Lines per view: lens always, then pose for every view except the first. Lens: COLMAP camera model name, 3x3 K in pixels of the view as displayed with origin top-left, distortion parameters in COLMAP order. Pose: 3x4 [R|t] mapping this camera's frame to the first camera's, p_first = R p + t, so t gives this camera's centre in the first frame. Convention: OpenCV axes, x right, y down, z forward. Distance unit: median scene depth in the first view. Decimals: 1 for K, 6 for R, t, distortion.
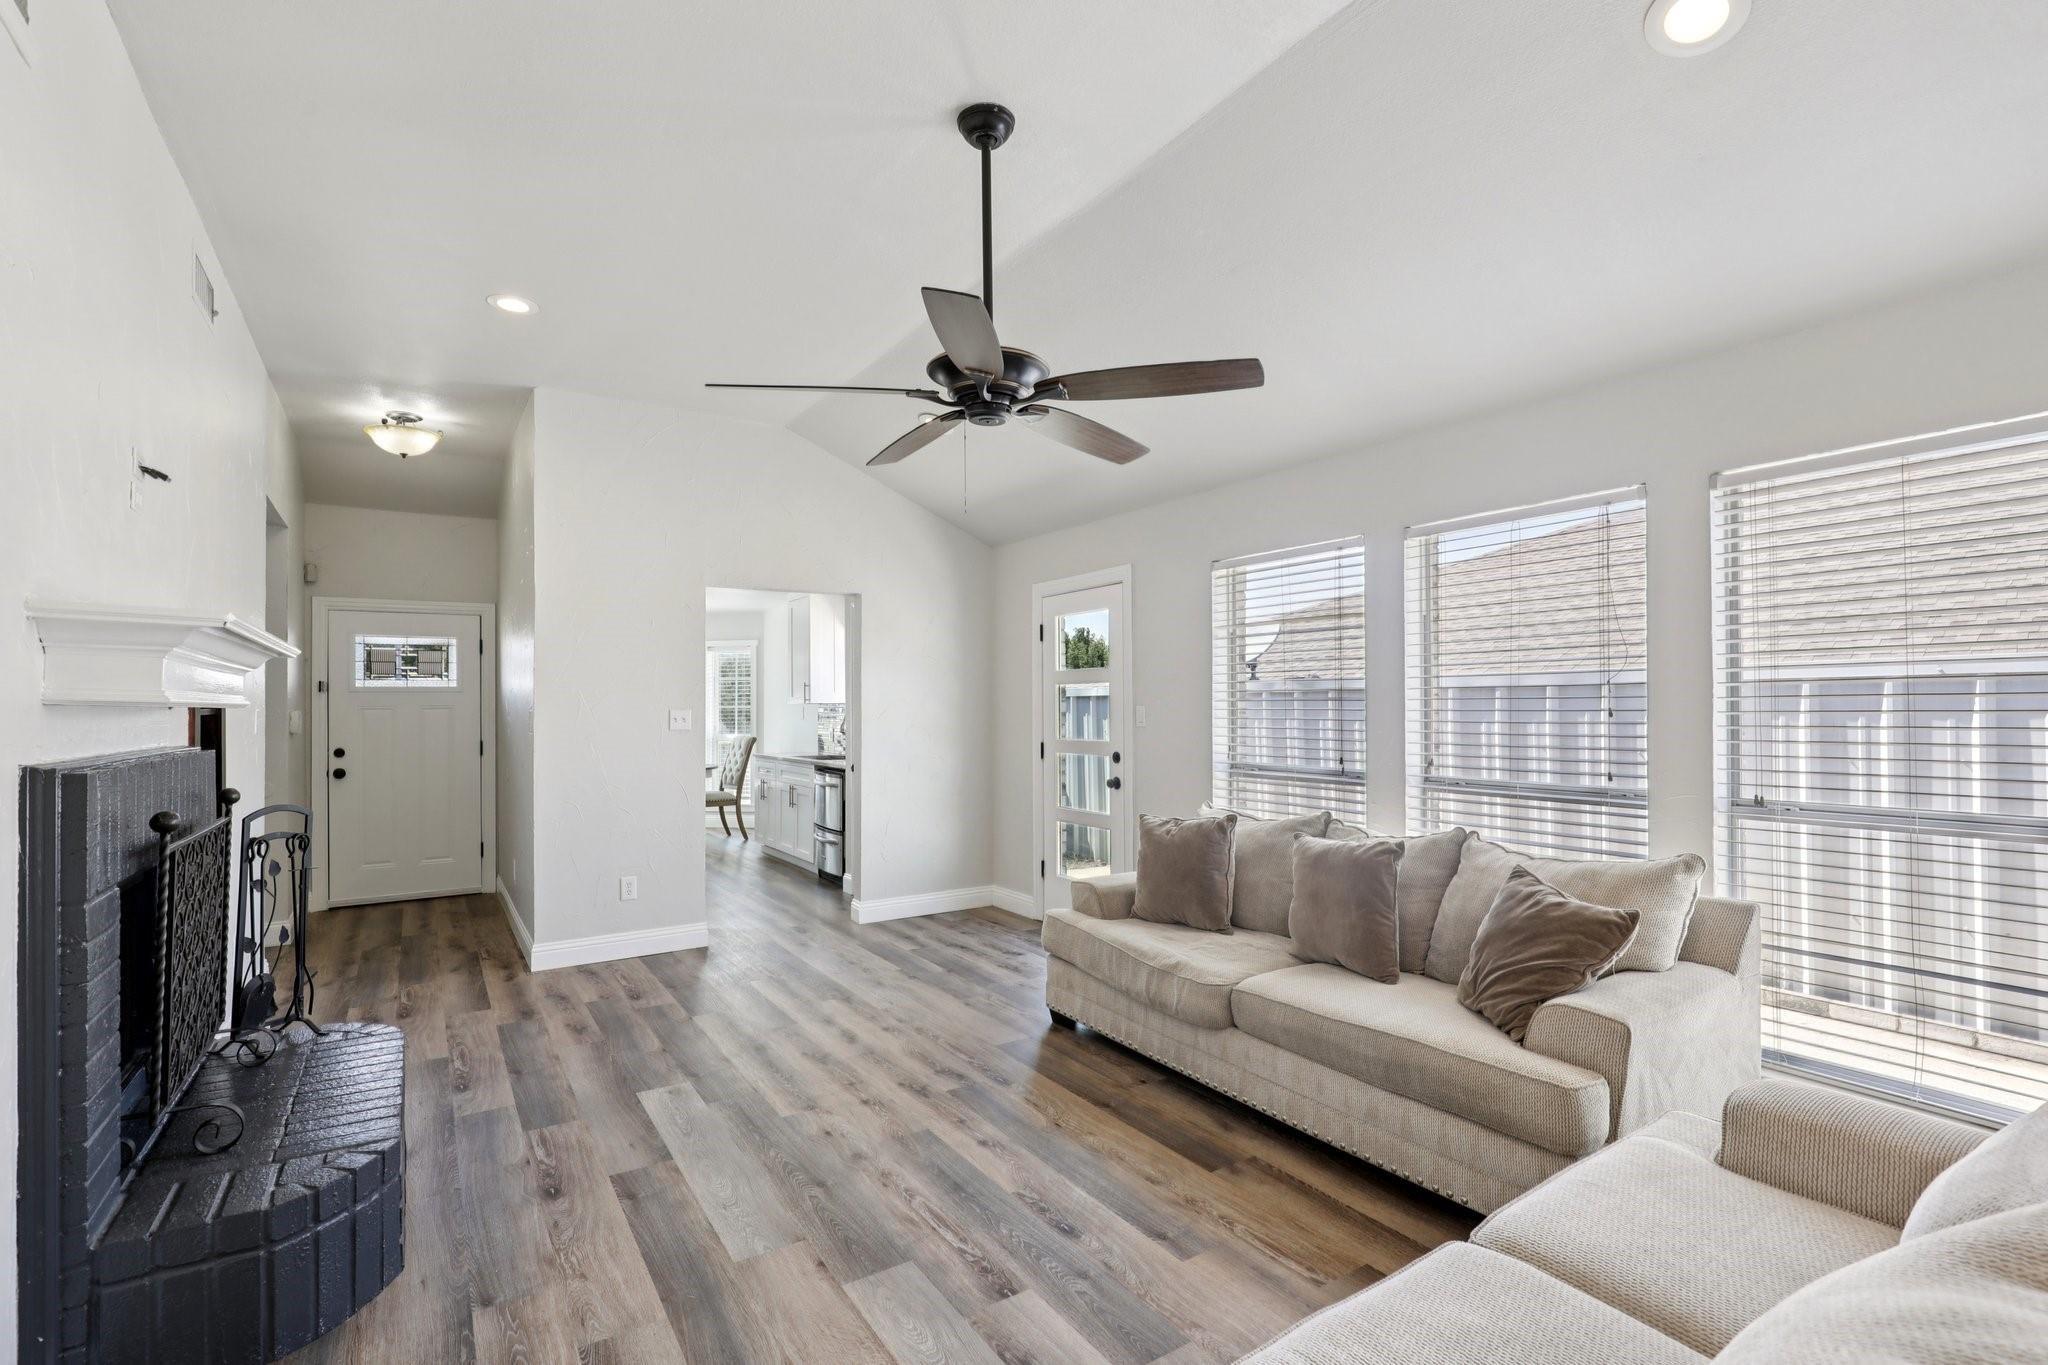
lens RADIAL K [[941.3, 0, 1024.0], [0, 941.3, 682.5], [0, 0, 1]] dist [-0.011740, 0.023984]
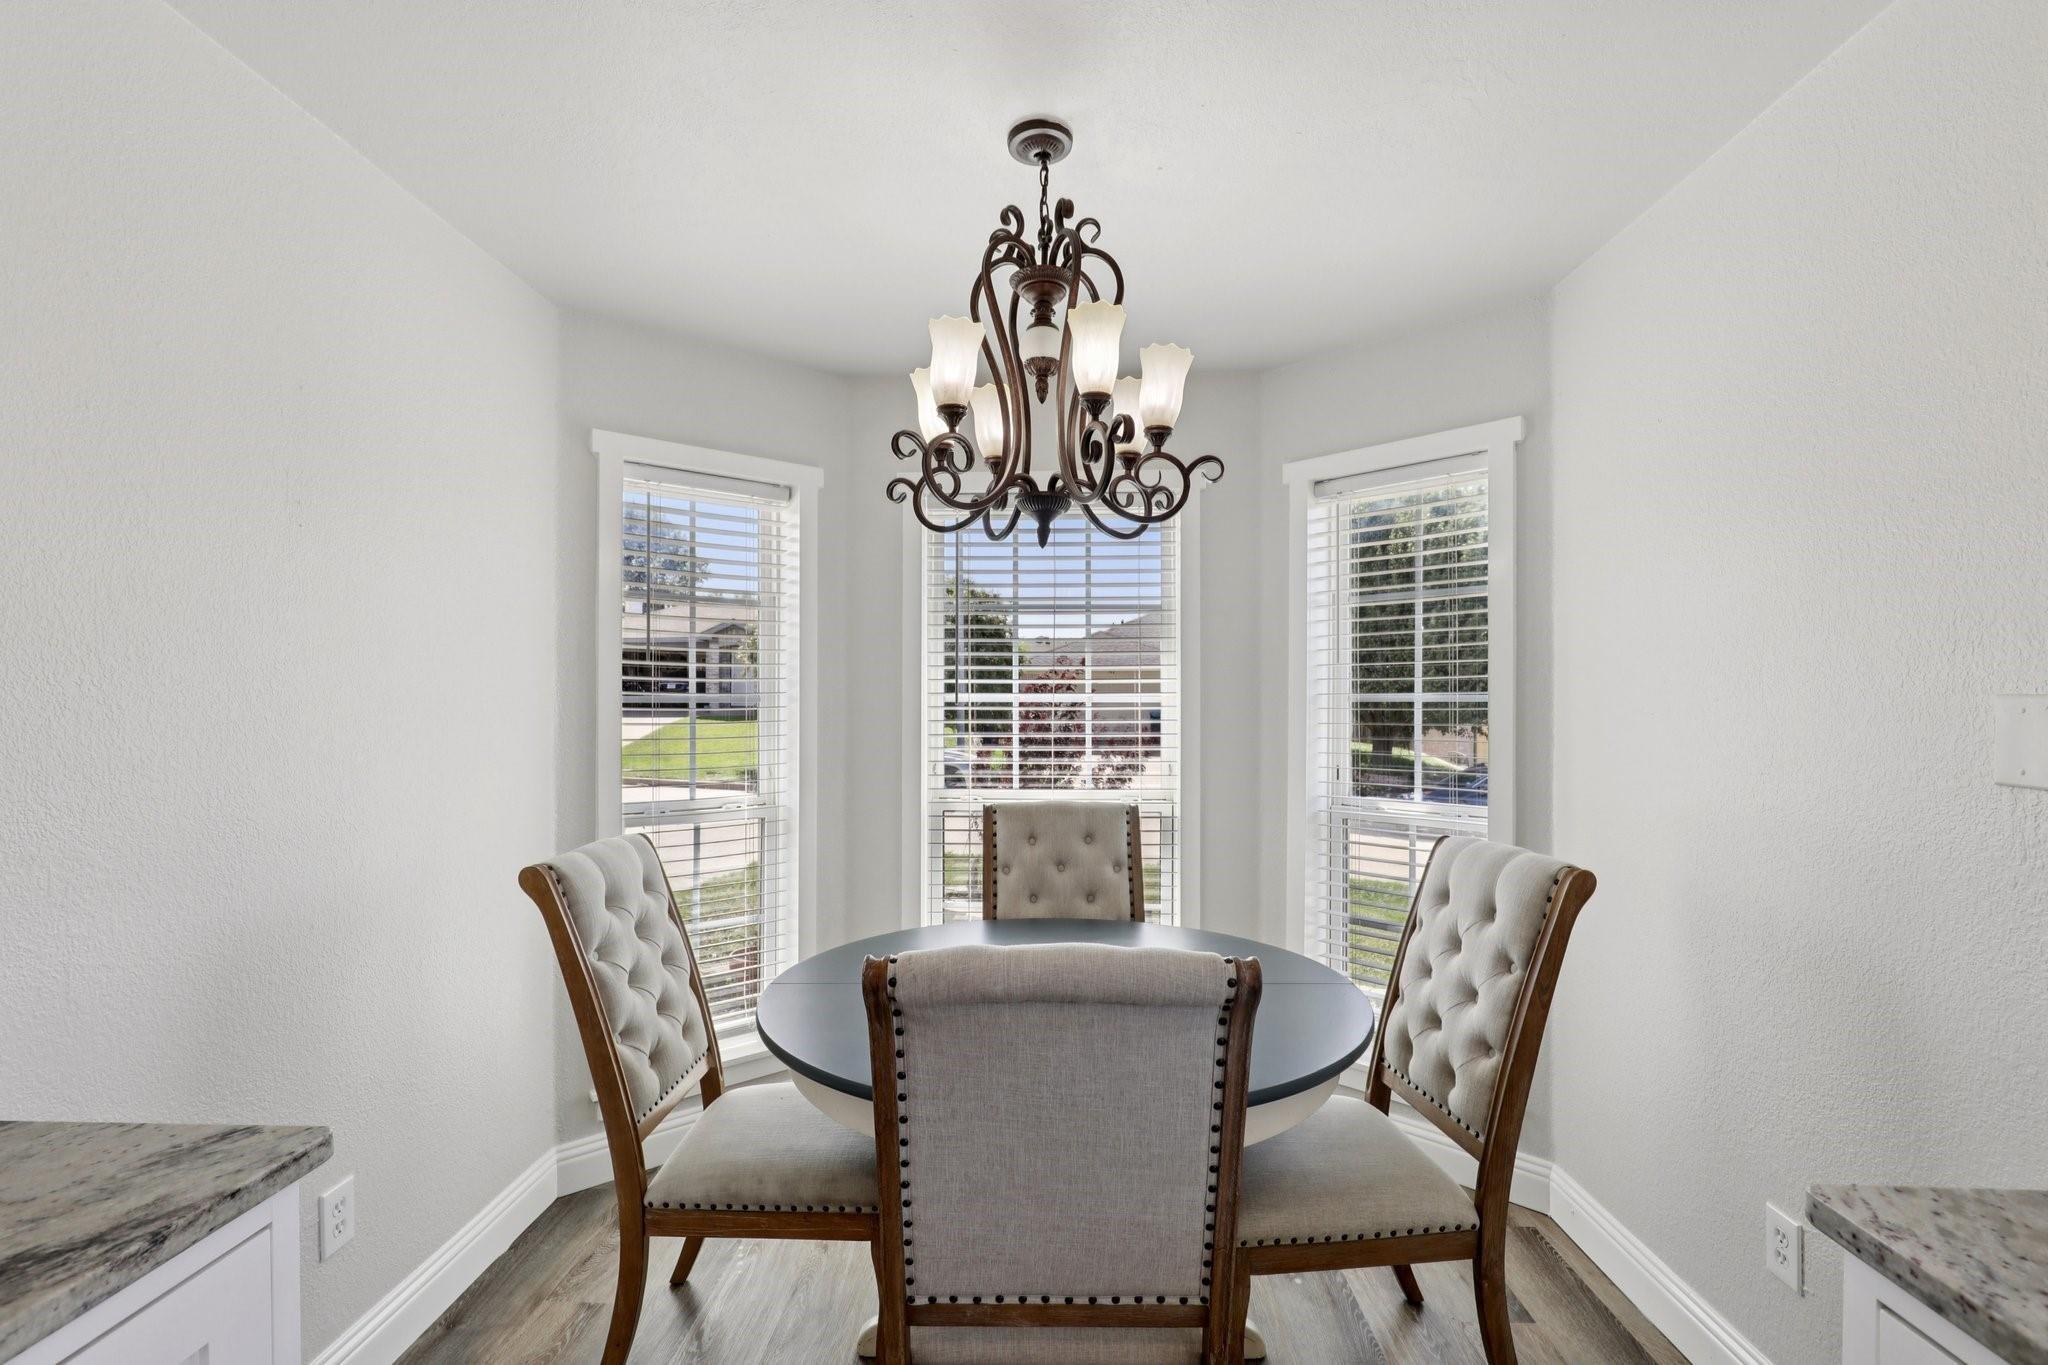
lens RADIAL K [[941.3, 0, 1024.0], [0, 941.3, 682.5], [0, 0, 1]] dist [-0.011740, 0.023984]
pose [[0.798552, -0.004099, -0.601912, -0.045114], [0.021704, 0.999523, 0.021988, 0.002618], [0.601535, -0.030623, 0.798260, 0.138621]]
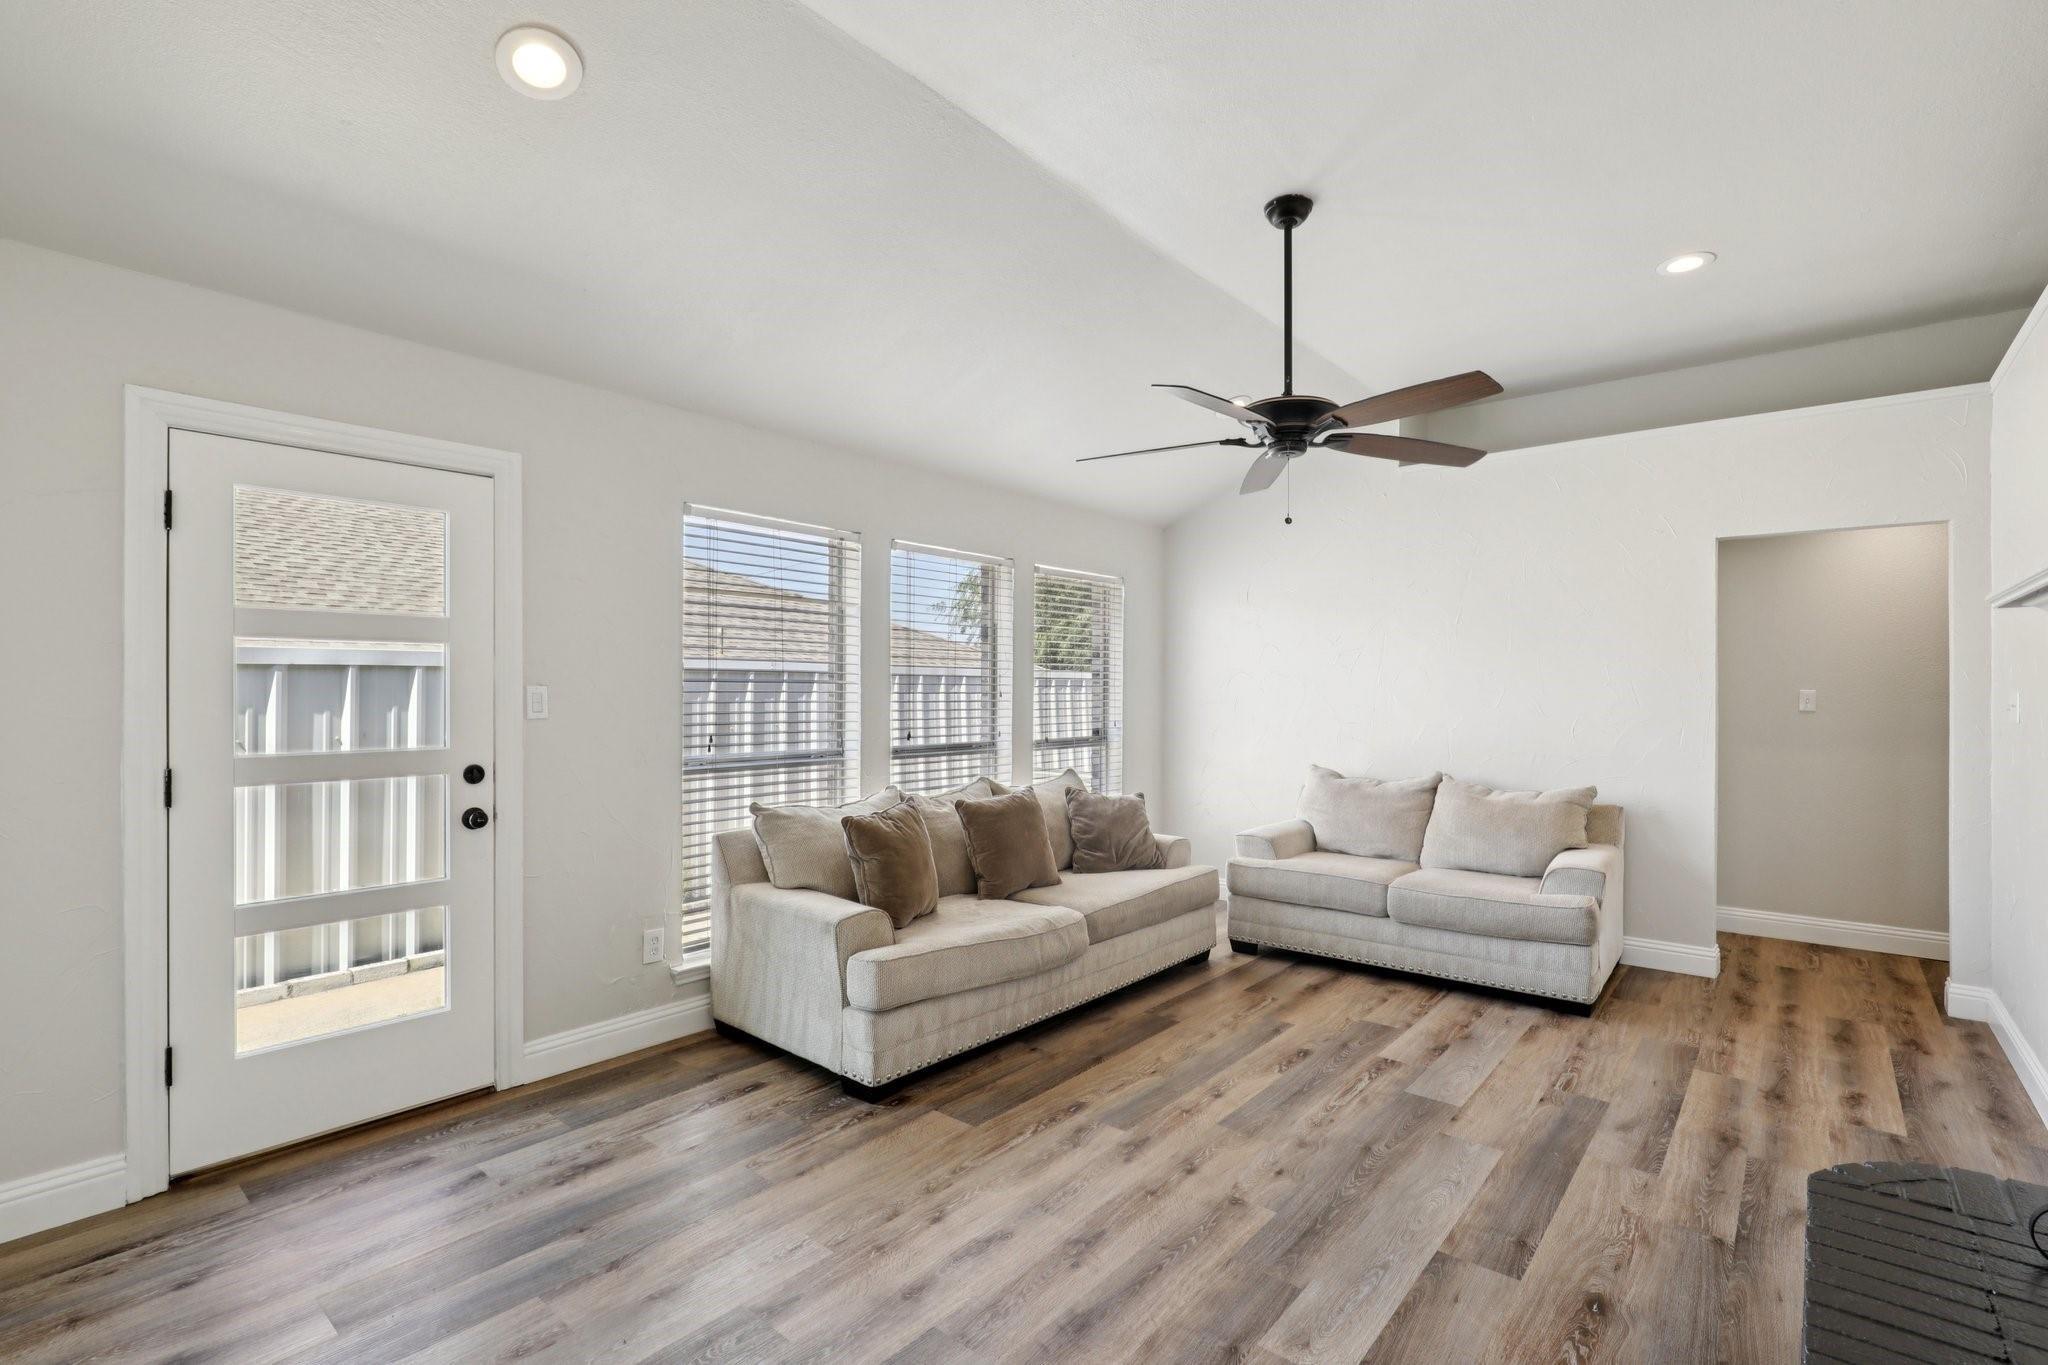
lens RADIAL K [[941.3, 0, 1024.0], [0, 941.3, 682.5], [0, 0, 1]] dist [-0.011740, 0.023984]
pose [[-0.287255, 0.005818, 0.957836, -0.982291], [-0.032563, 0.999344, -0.015836, 0.037783], [-0.957300, -0.035739, -0.286877, 1.486561]]
